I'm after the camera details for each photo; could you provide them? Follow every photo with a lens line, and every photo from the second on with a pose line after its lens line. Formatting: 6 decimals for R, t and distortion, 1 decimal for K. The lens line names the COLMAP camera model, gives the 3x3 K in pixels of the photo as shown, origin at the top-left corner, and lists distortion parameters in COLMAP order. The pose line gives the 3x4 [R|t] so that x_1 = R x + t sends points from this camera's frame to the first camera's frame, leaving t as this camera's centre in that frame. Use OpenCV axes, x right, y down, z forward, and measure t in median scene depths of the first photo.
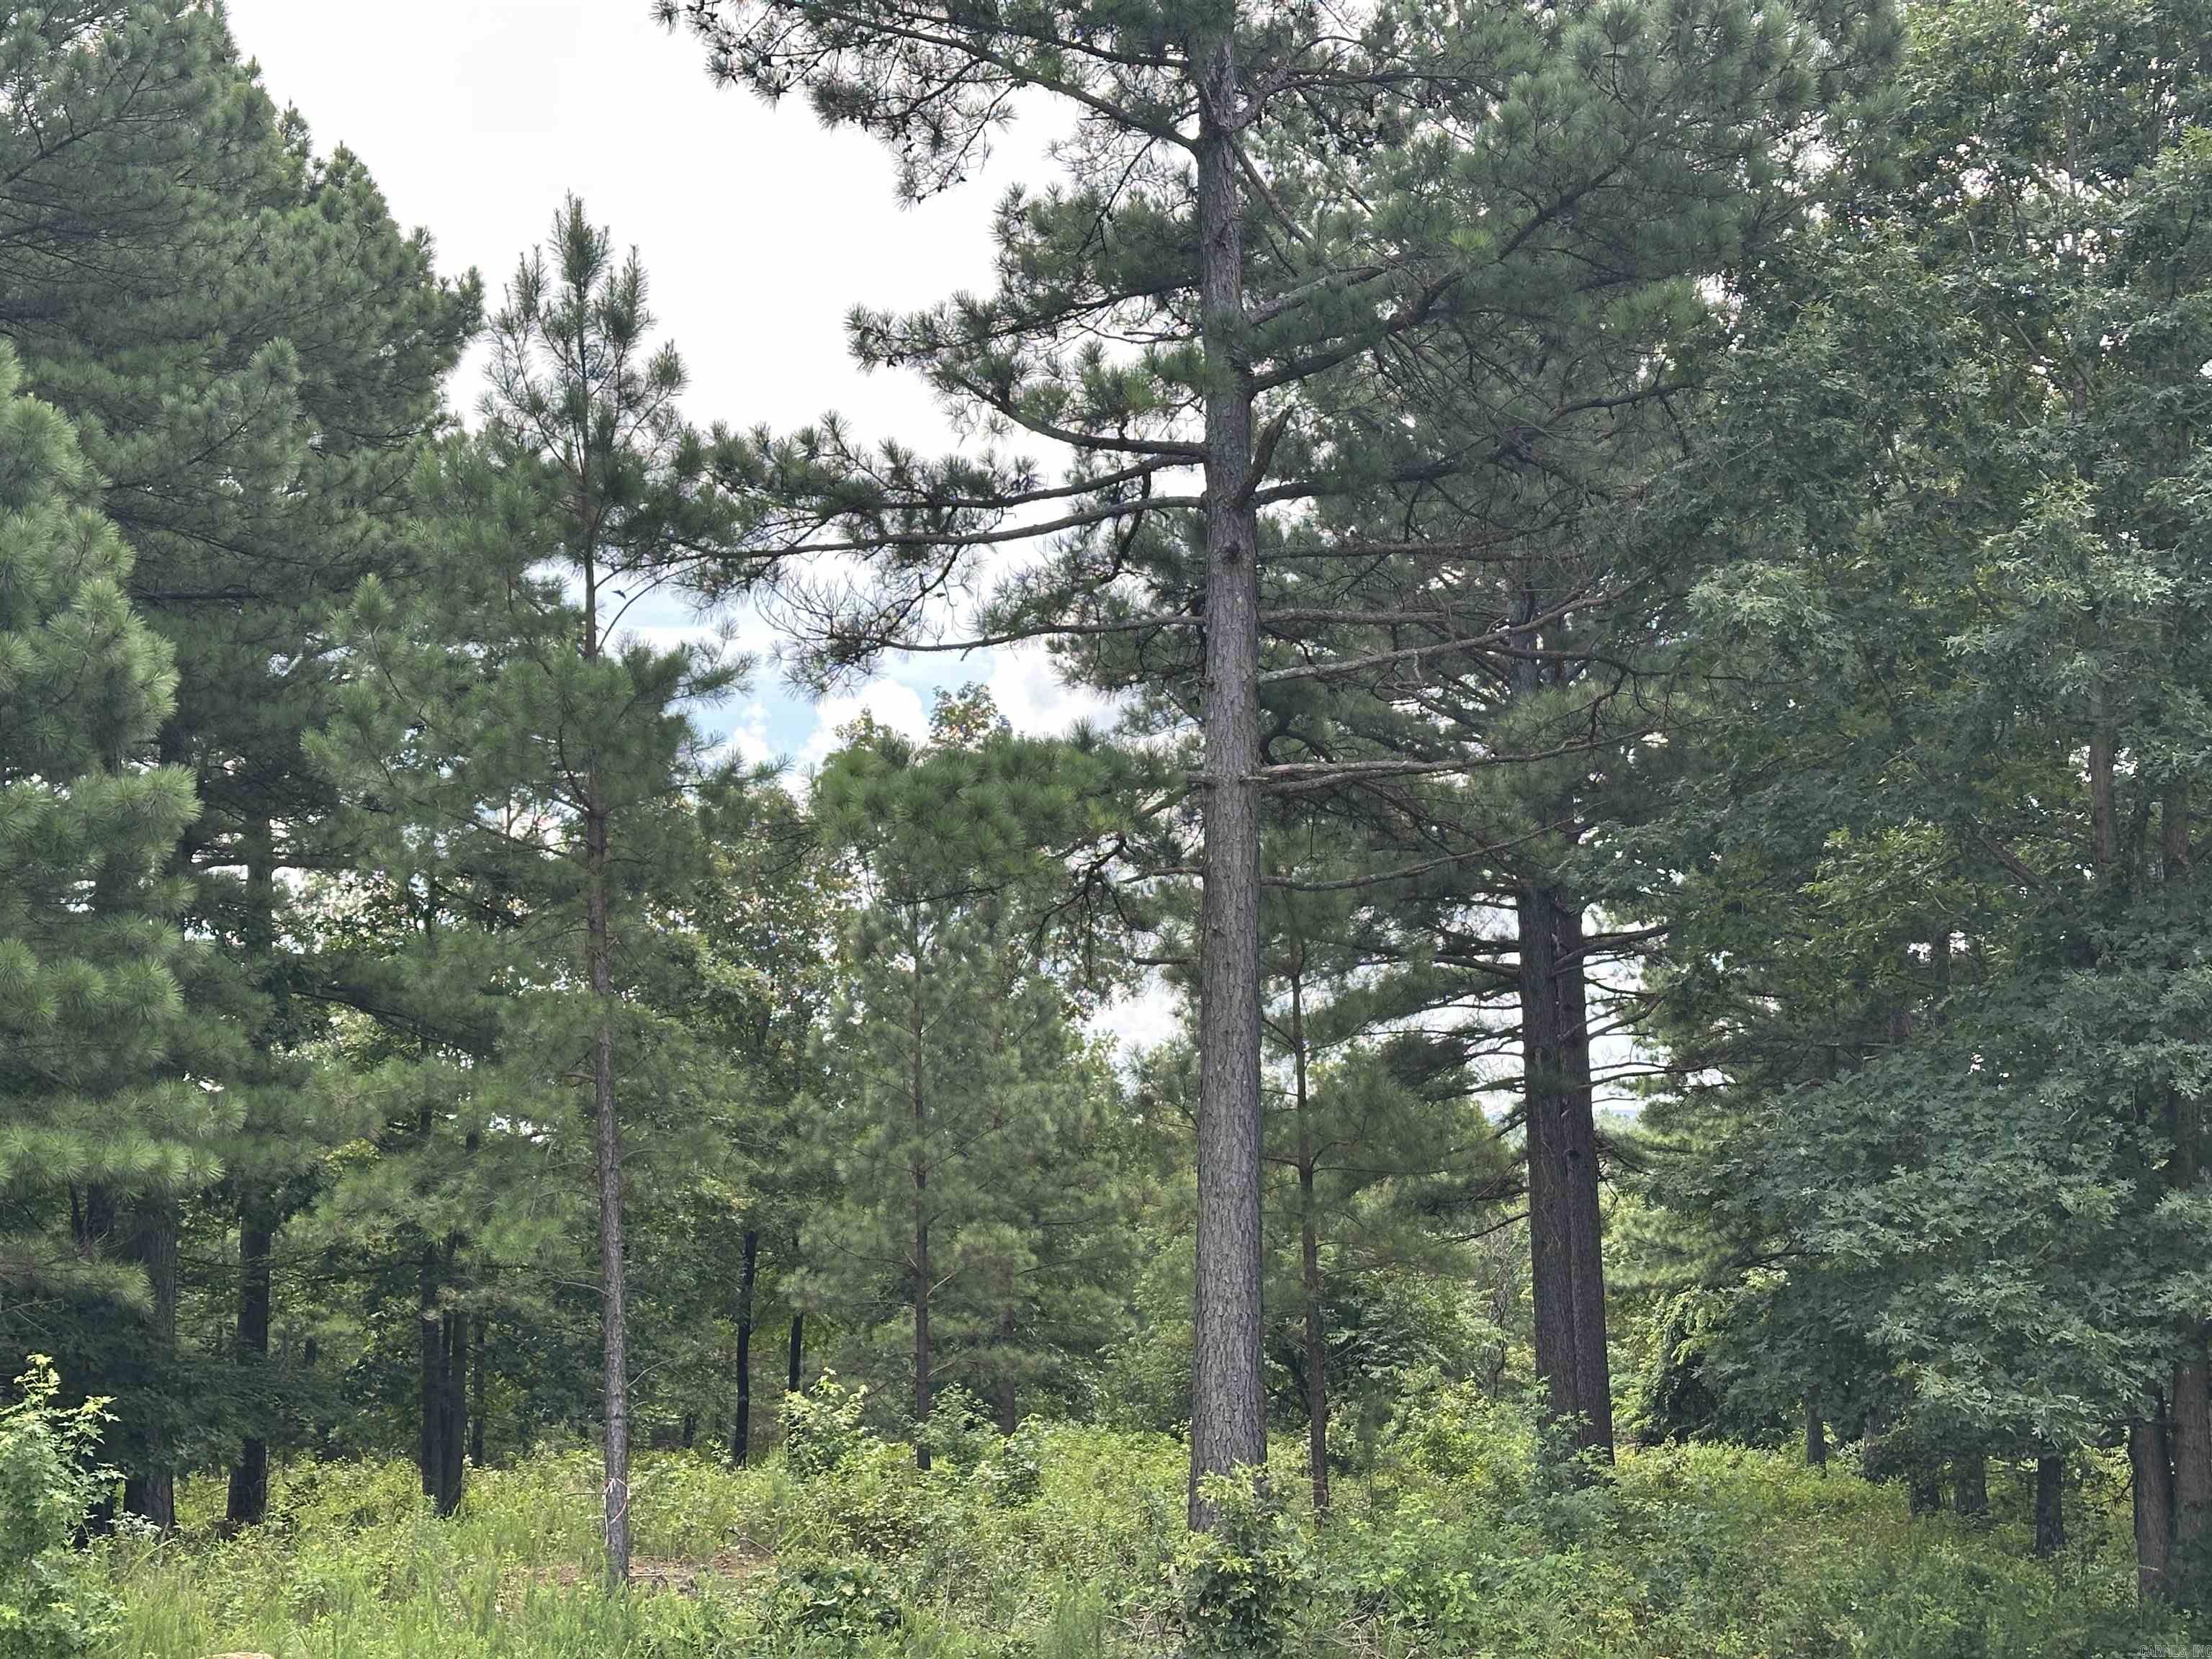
lens RADIAL K [[3042.9, 0, 1131.8], [0, 3042.9, 840.5], [0, 0, 1]] dist [0.103967, 0.000000]
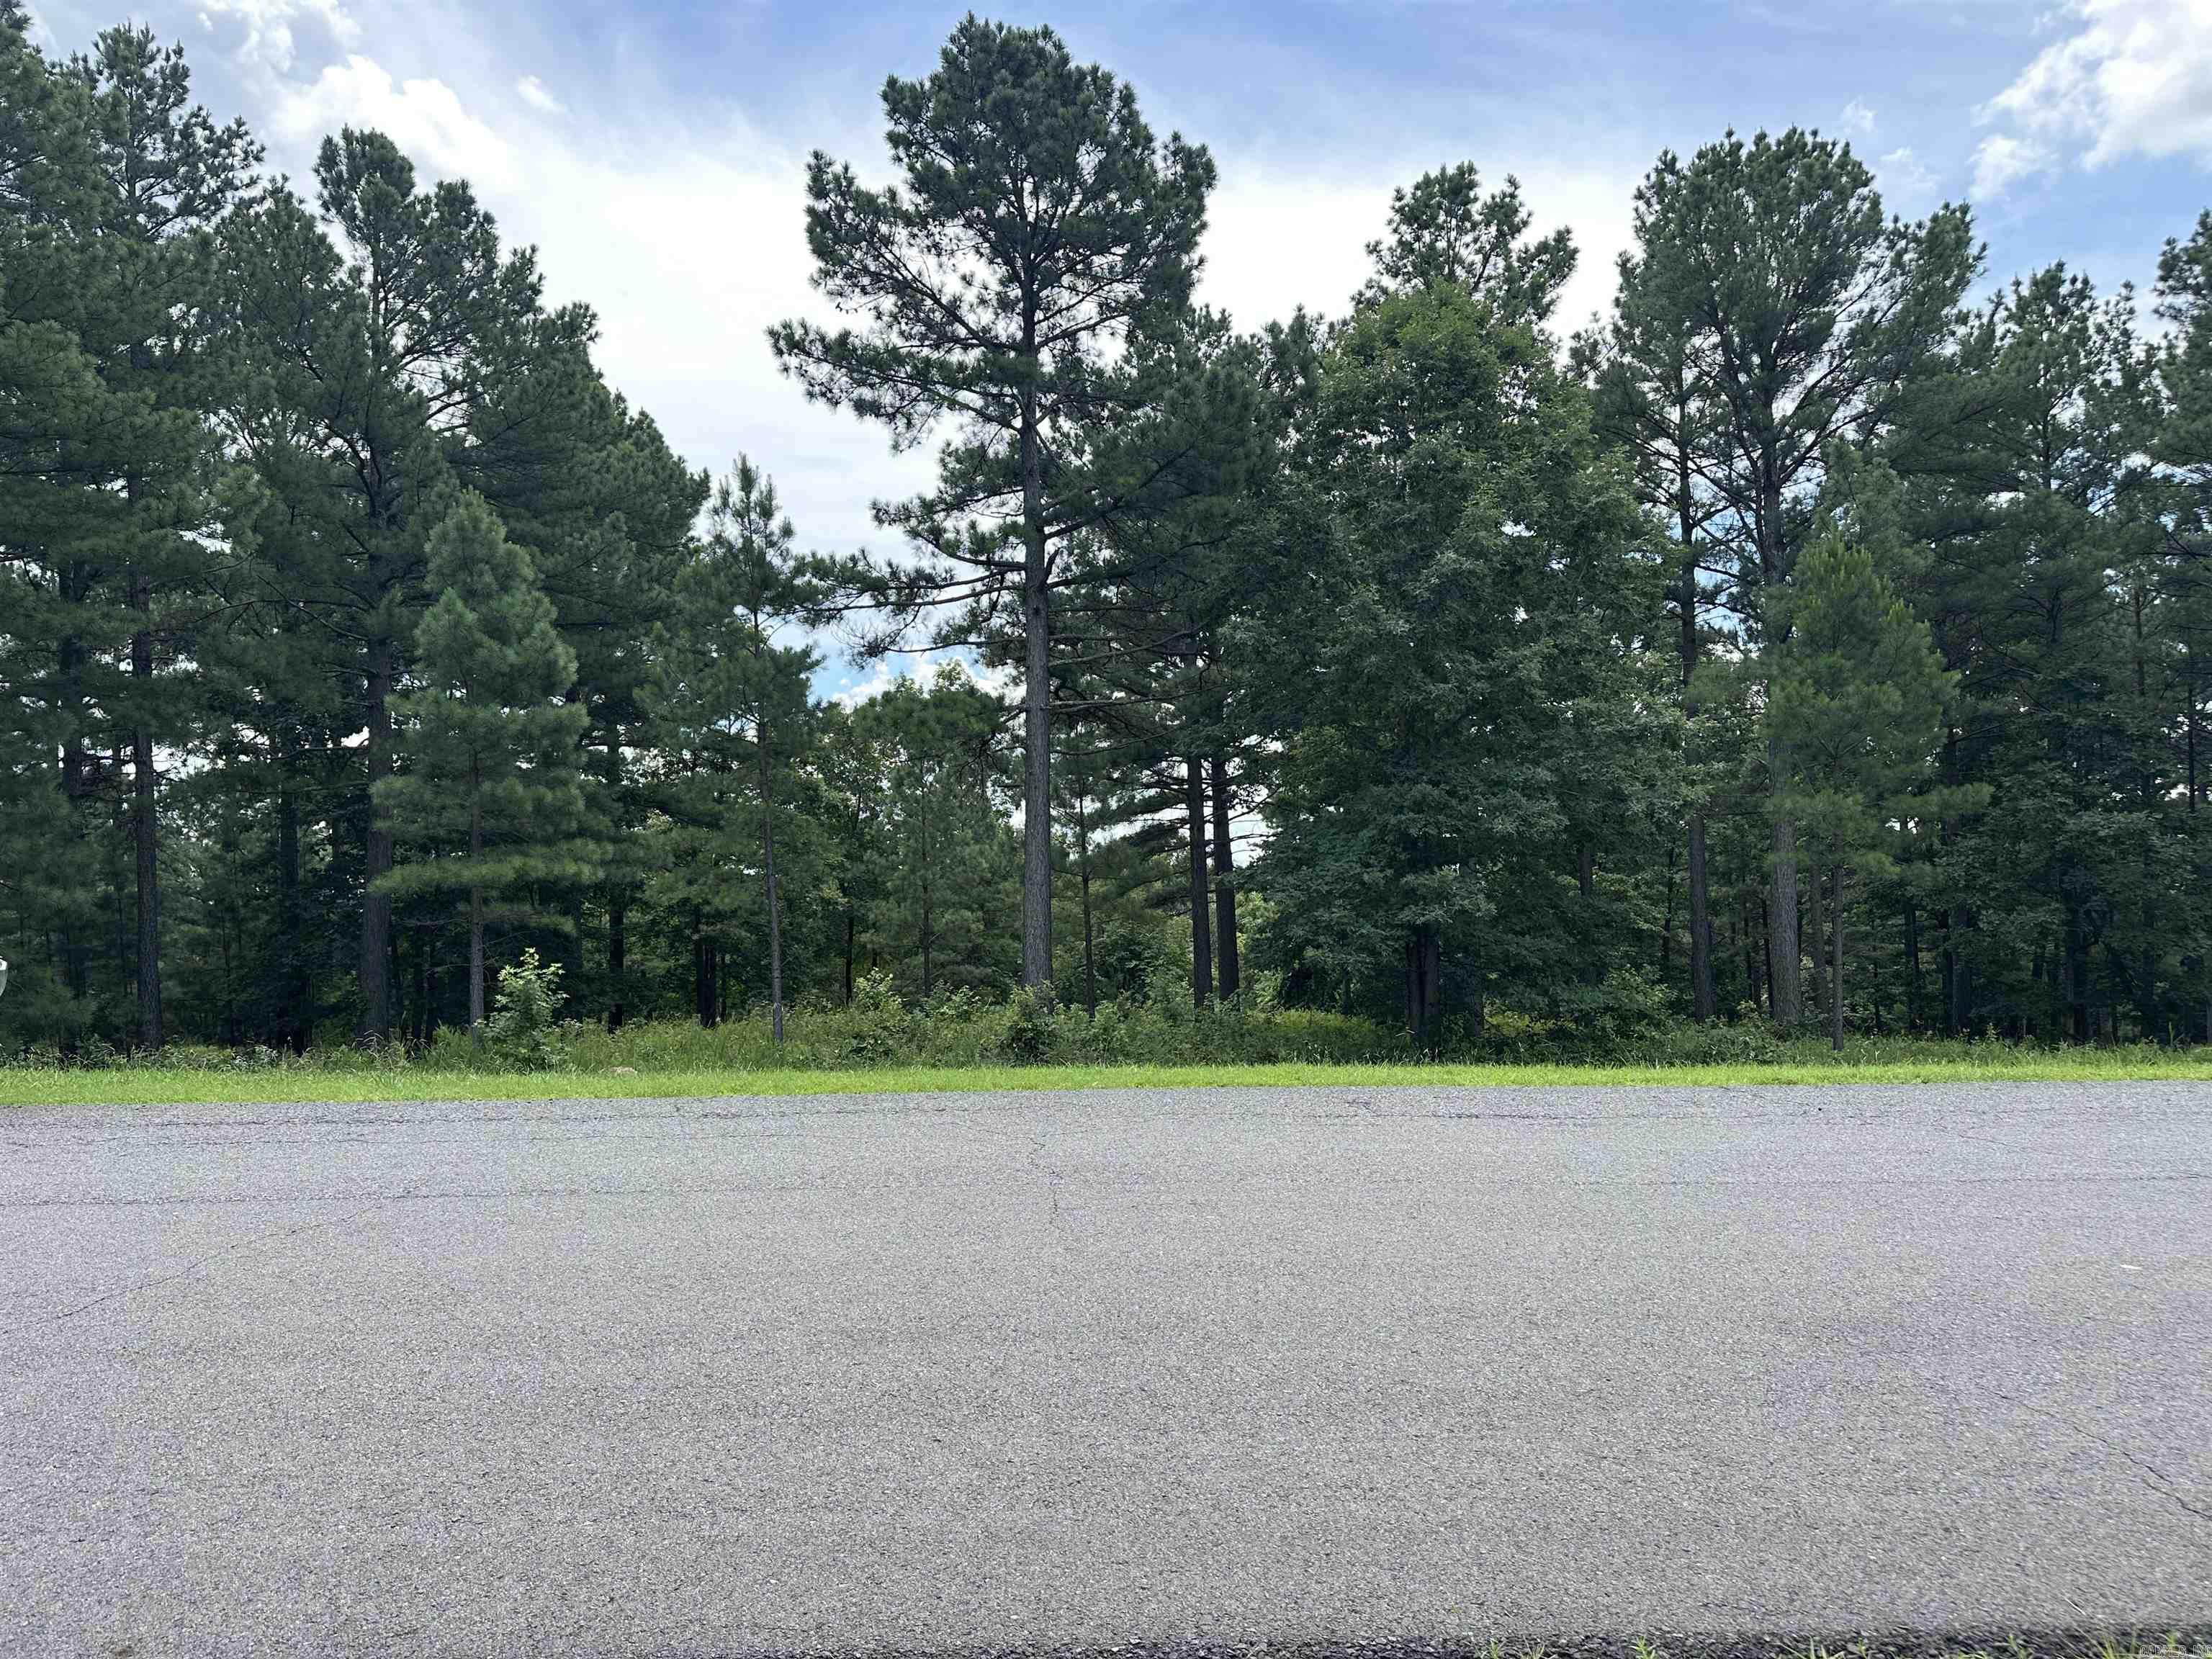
lens RADIAL K [[1549.5, 0, 1114.4], [0, 1549.5, 836.0], [0, 0, 1]] dist [0.063732, -0.072412]
pose [[0.999415, -0.005988, 0.033668, 0.041203], [0.003694, 0.997692, 0.067802, -0.001930], [-0.033996, -0.067638, 0.997131, -0.150358]]
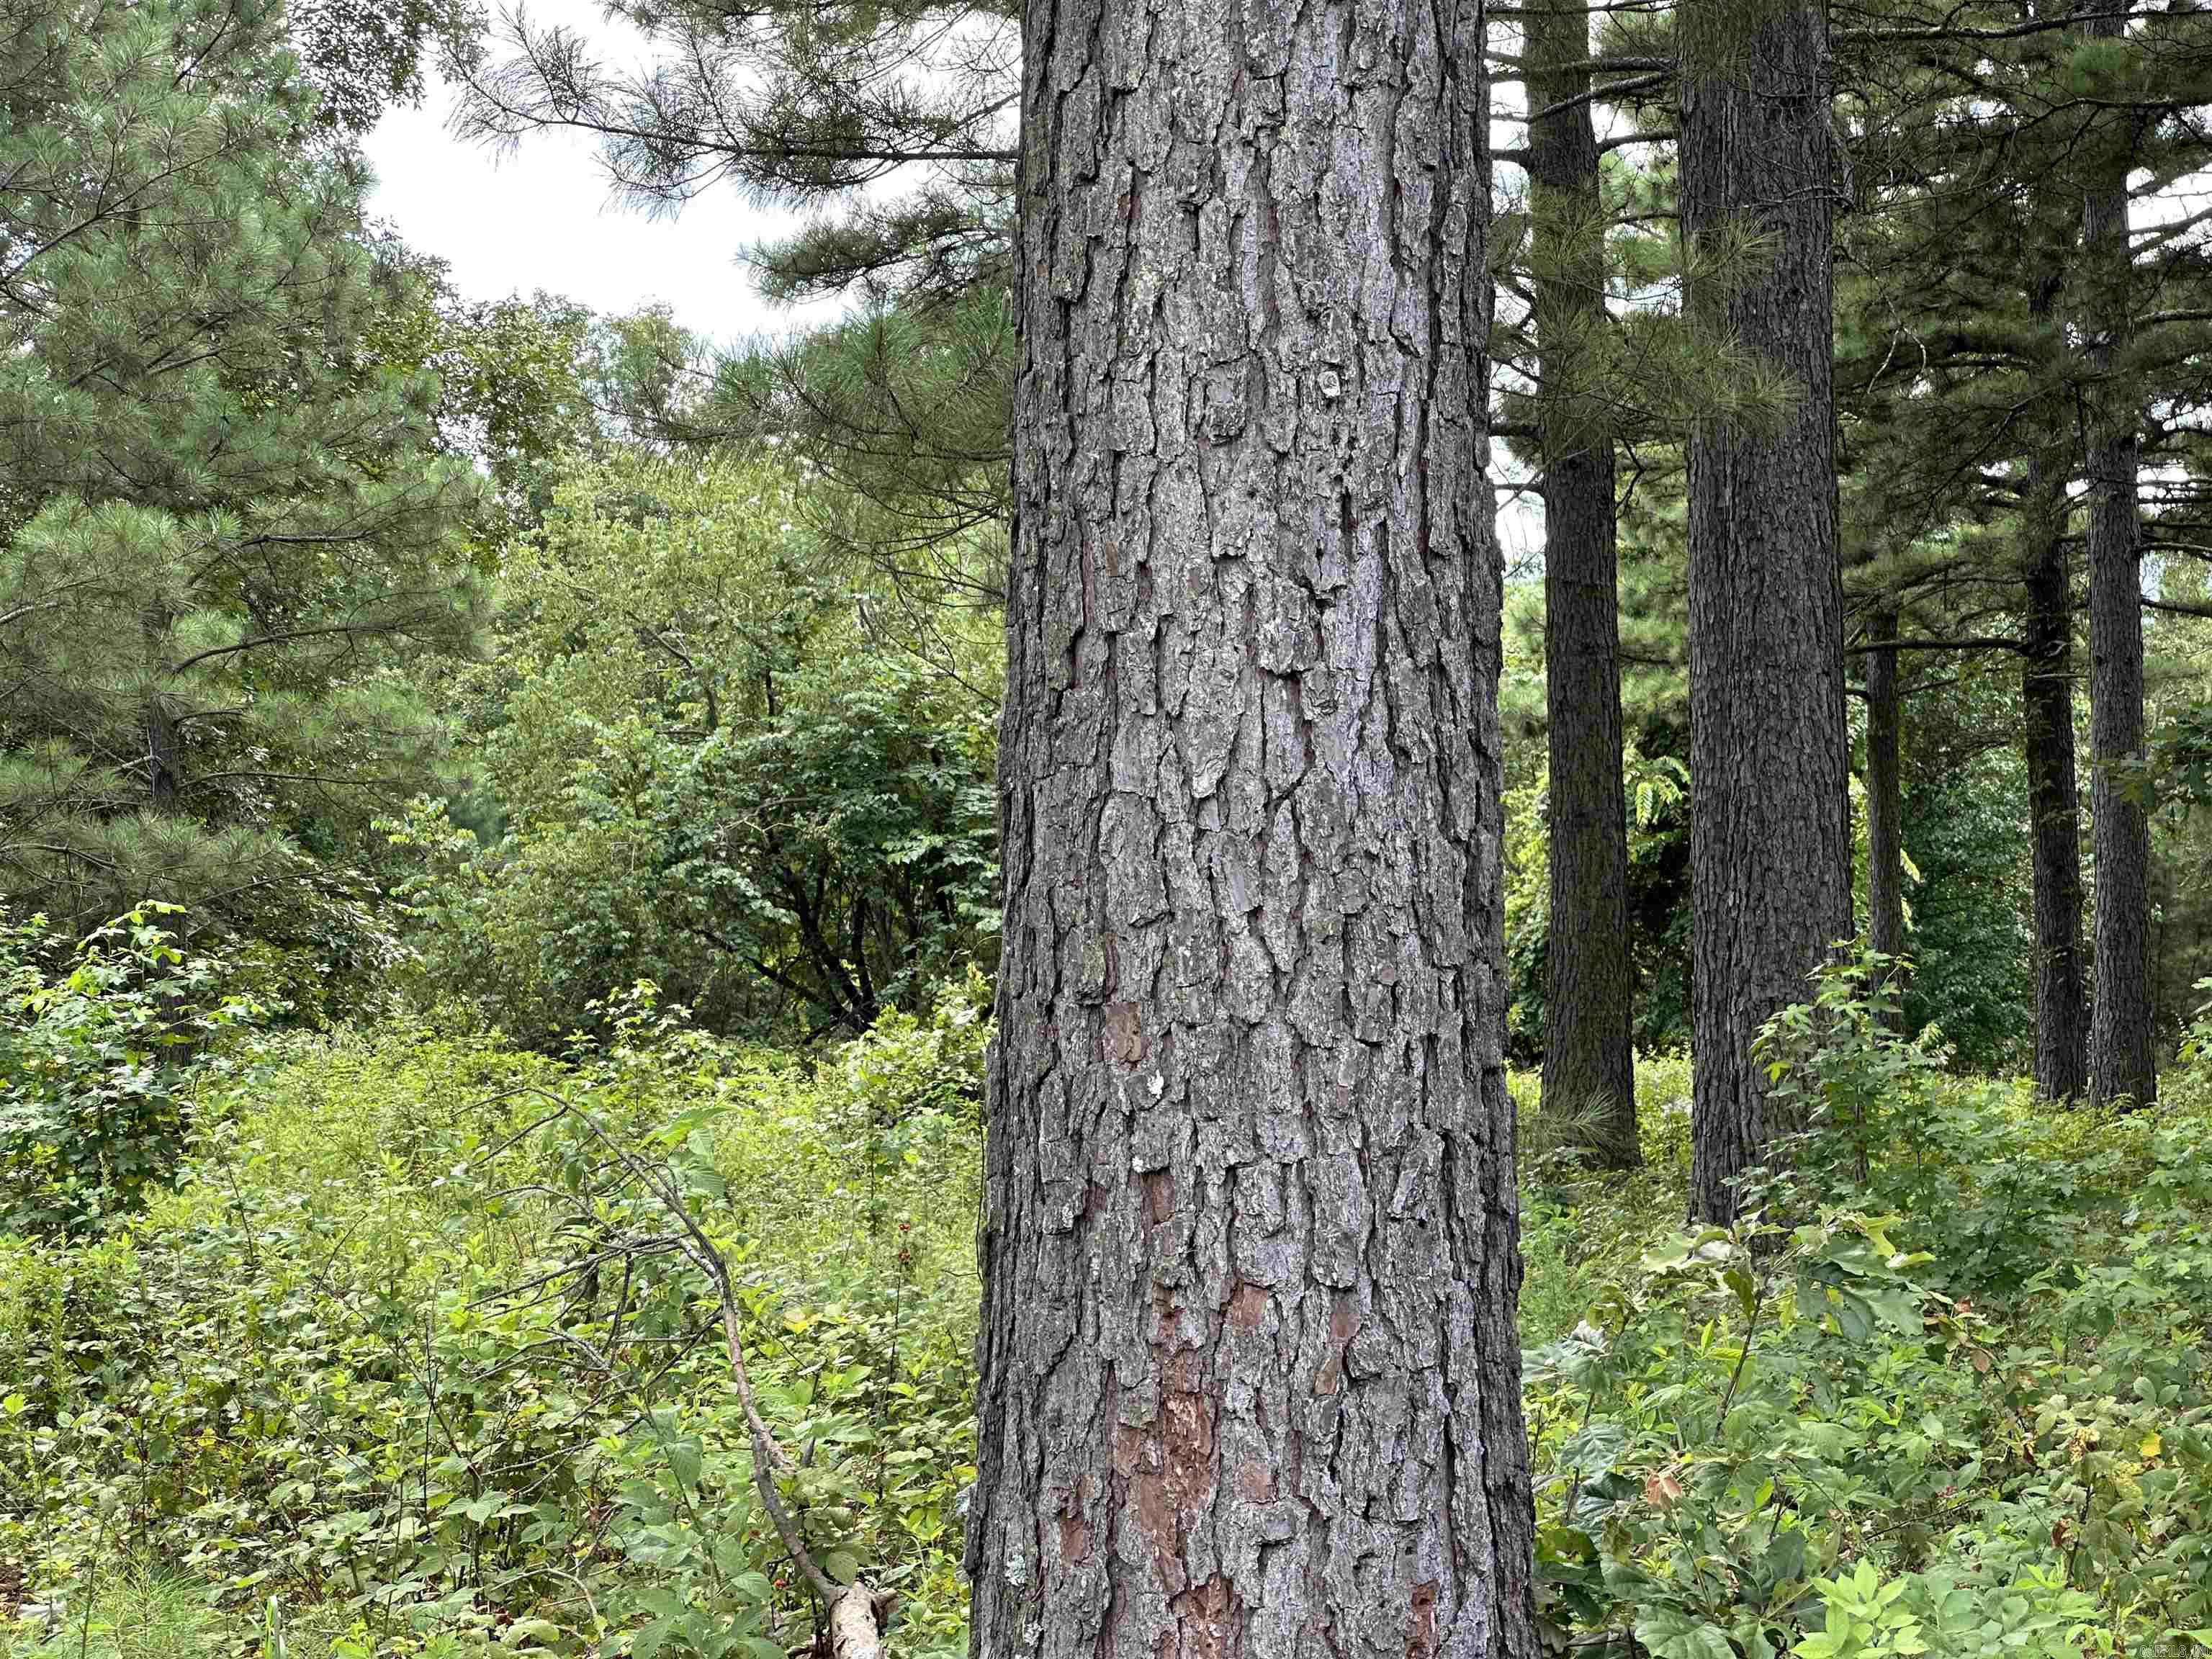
lens RADIAL K [[4926.1, 0, 1102.7], [0, 4926.1, 807.4], [0, 0, 1]] dist [0.168982, 0.000000]
pose [[0.991383, -0.007001, 0.130806, -0.005744], [-0.010822, 0.990780, 0.135050, 0.125479], [-0.130545, -0.135302, 0.982167, 0.584576]]
